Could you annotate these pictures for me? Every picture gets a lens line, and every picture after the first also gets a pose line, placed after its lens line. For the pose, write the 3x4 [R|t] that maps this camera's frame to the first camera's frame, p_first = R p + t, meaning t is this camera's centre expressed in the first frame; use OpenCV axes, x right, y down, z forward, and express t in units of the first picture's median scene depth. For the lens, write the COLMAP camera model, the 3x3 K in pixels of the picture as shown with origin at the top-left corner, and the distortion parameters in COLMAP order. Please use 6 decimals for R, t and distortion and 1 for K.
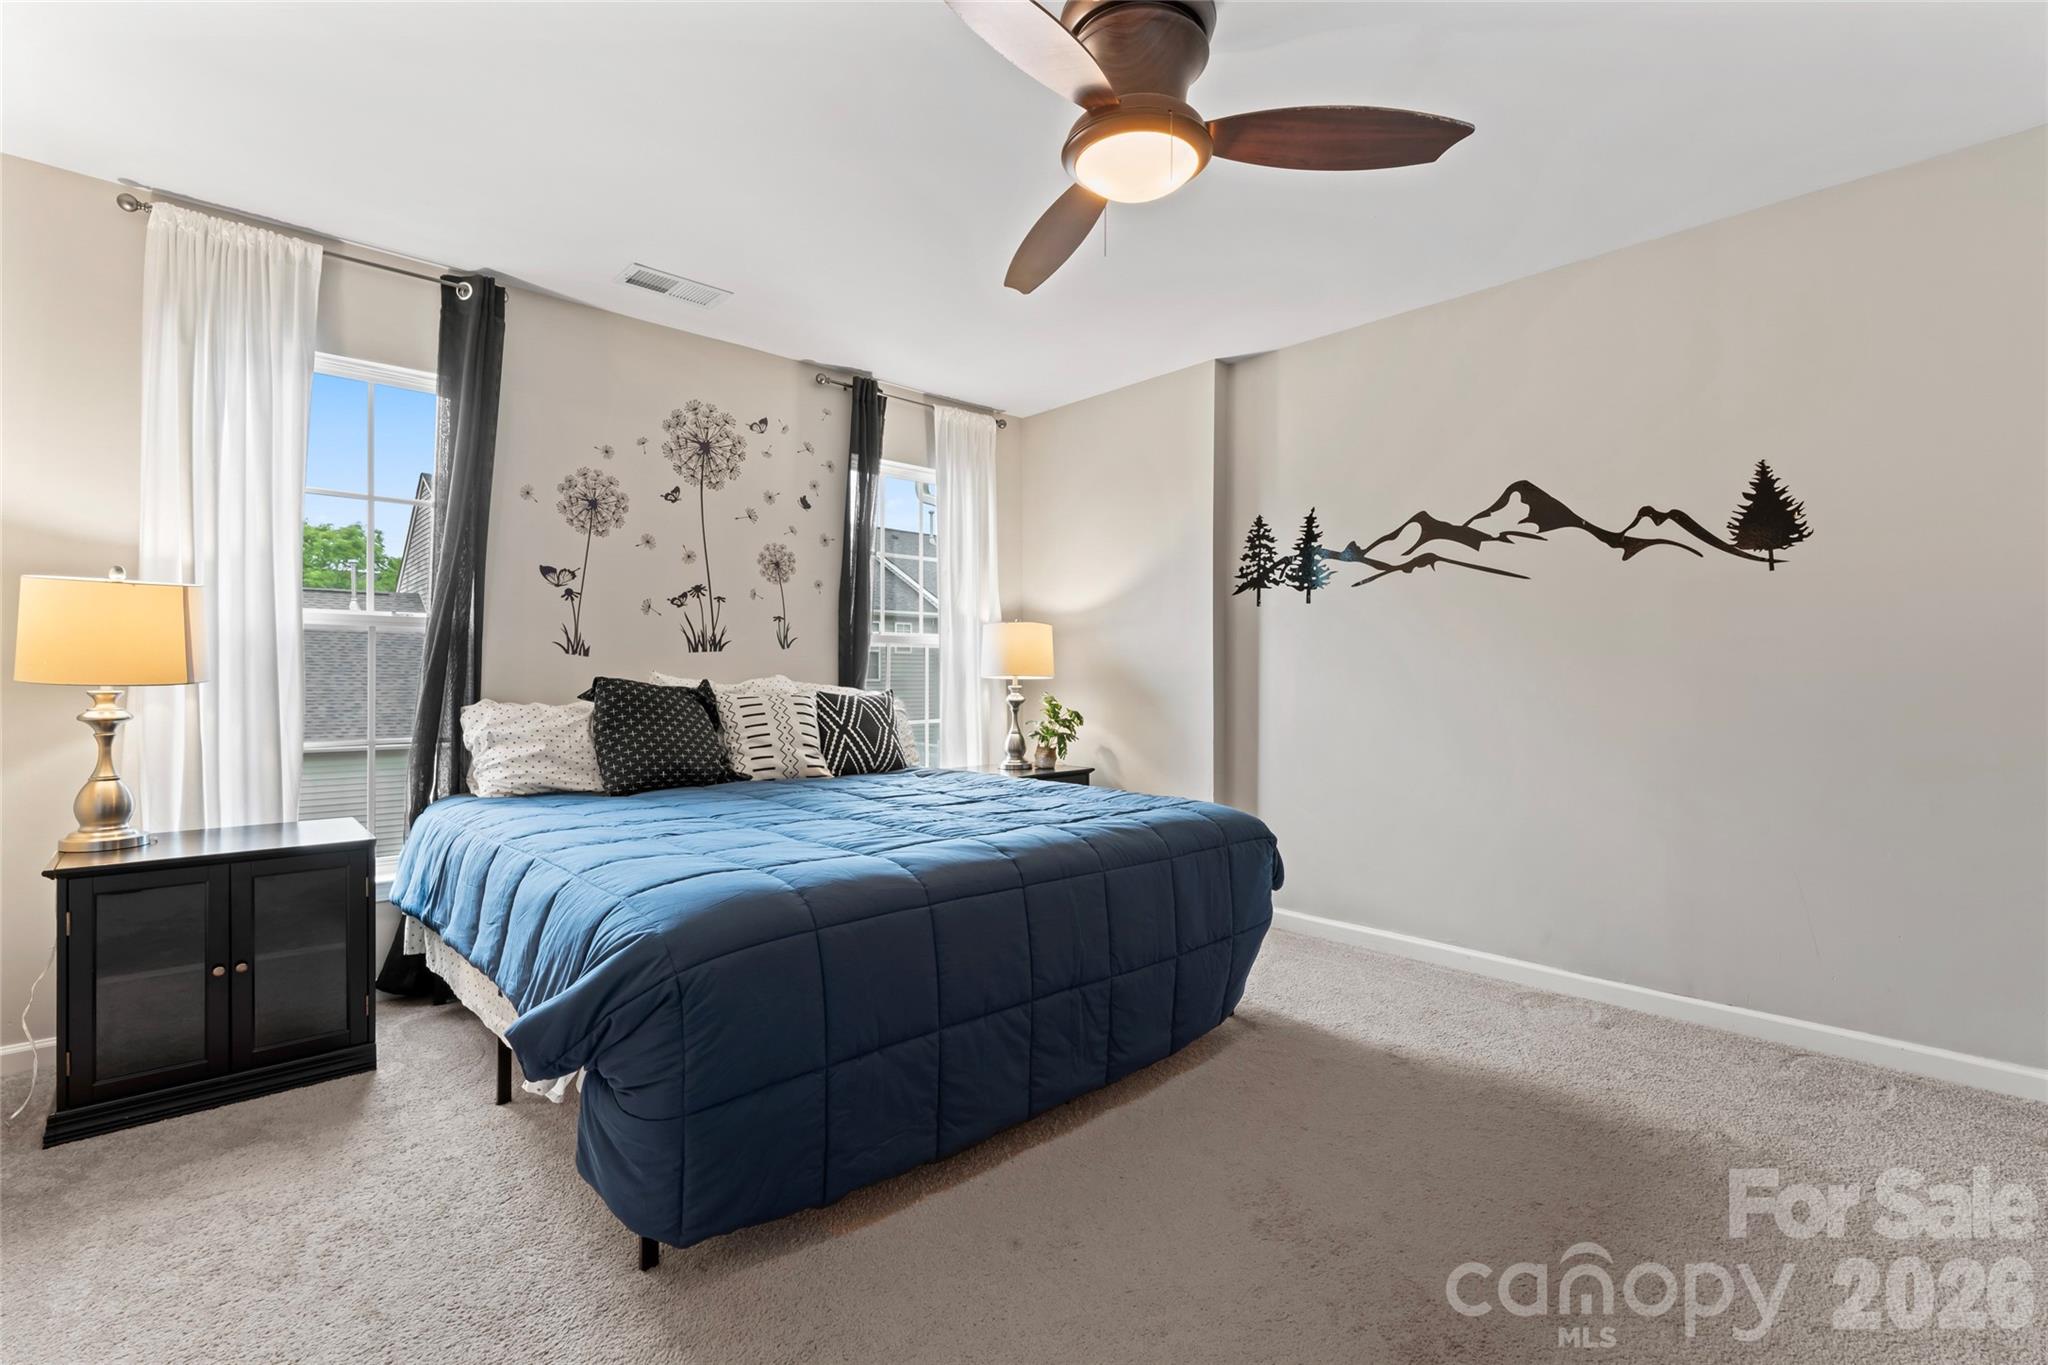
lens RADIAL K [[938.6, 0, 1024.0], [0, 938.6, 682.5], [0, 0, 1]] dist [-0.000690, 0.000143]
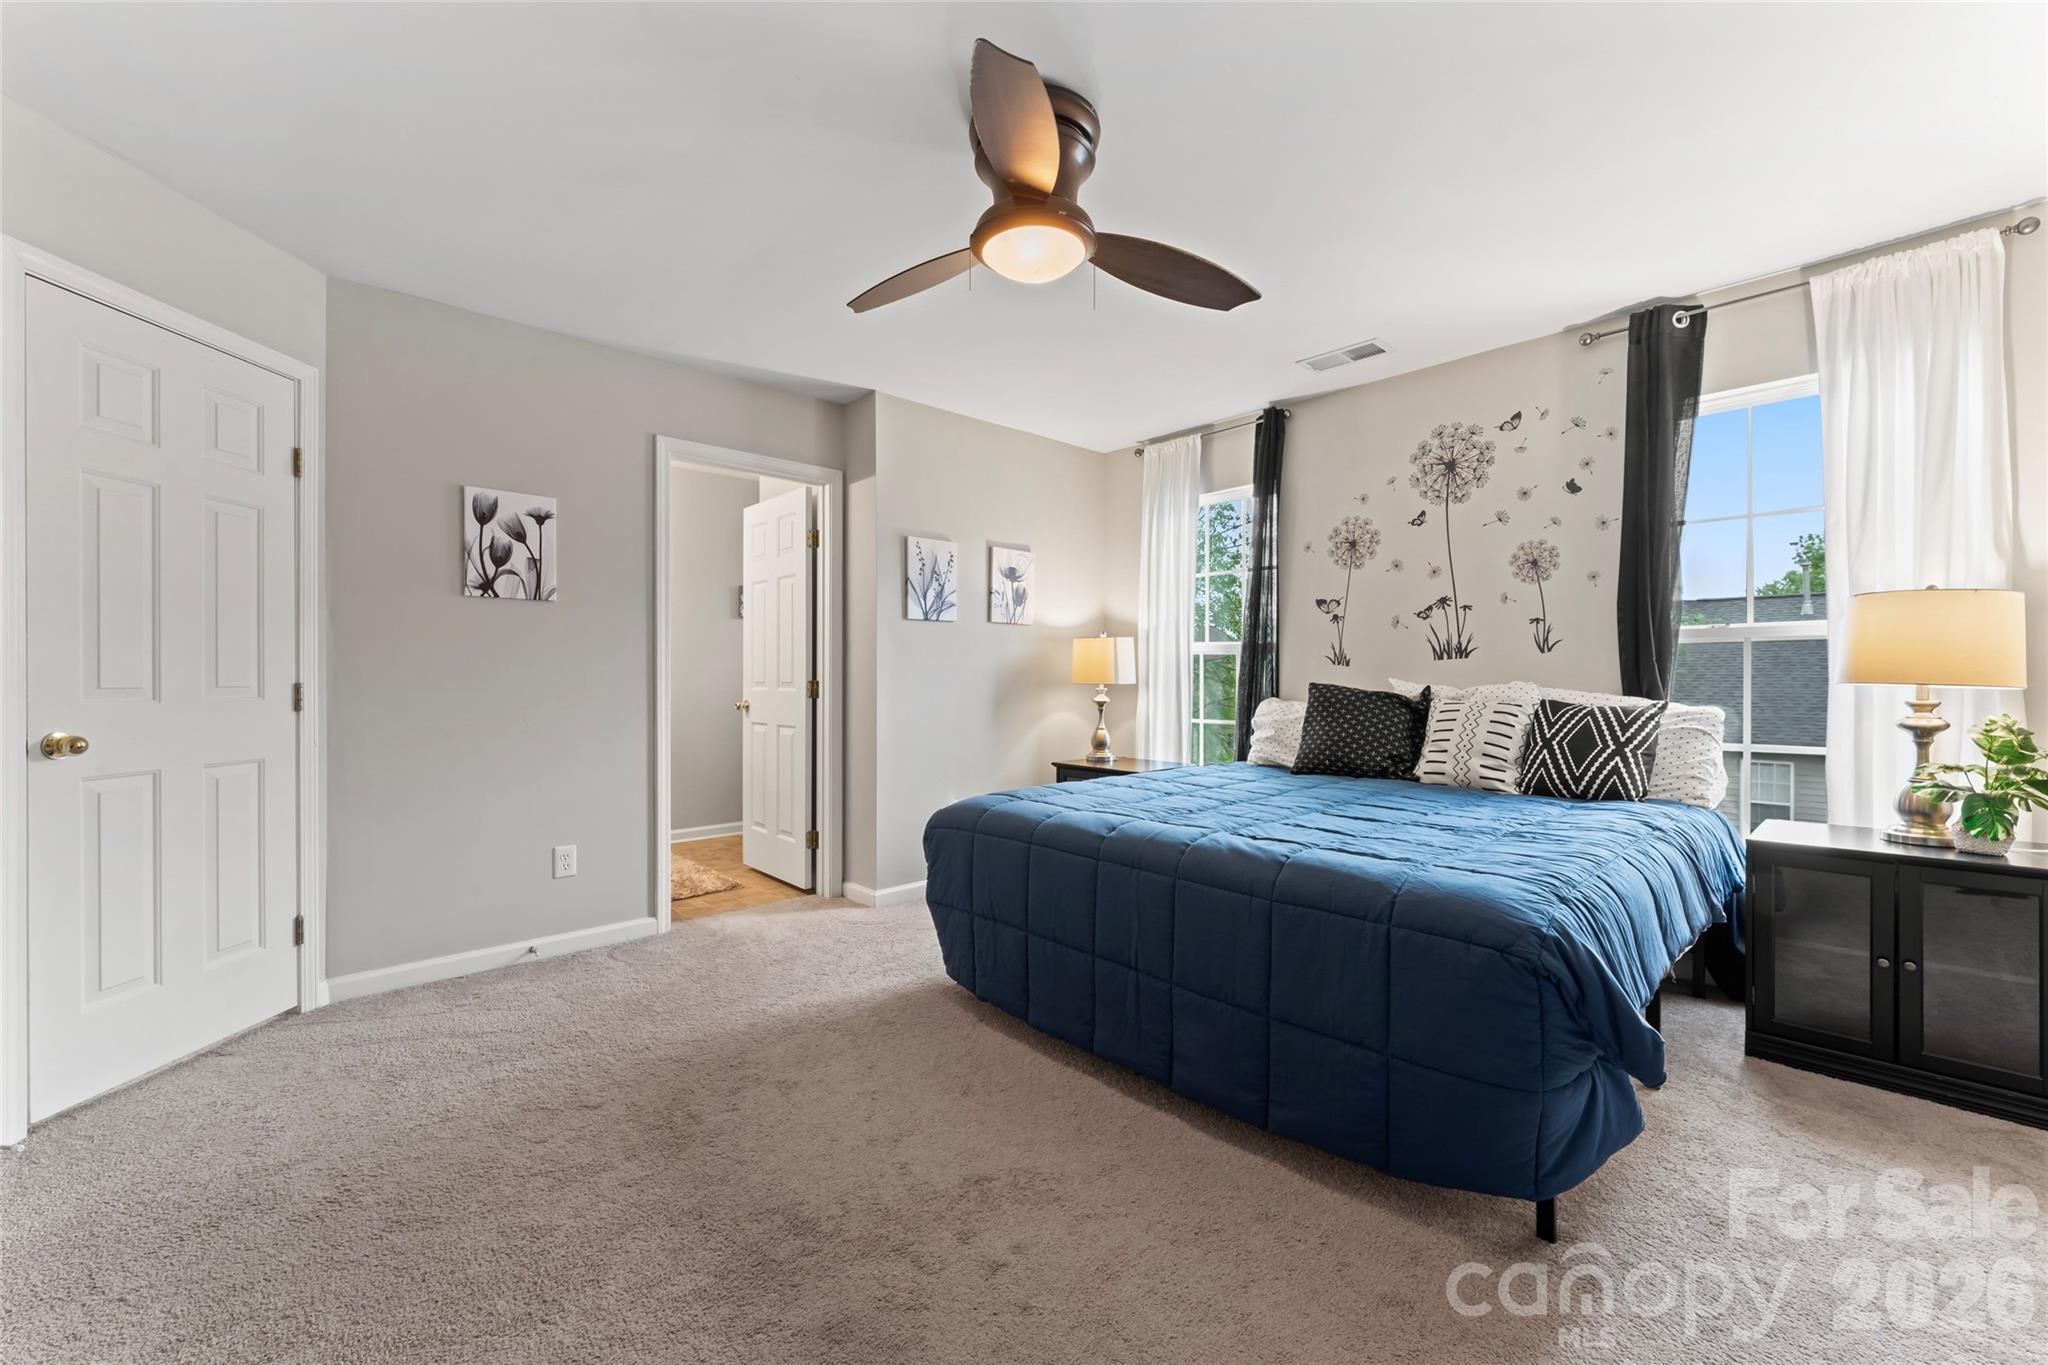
lens RADIAL K [[788.1, 0, 1024.0], [0, 788.1, 682.5], [0, 0, 1]] dist [-0.010258, 0.000016]
pose [[0.005795, -0.000044, -0.999983, 0.539509], [-0.010142, 0.999949, -0.000102, -0.001581], [0.999932, 0.010143, 0.005795, 0.514965]]
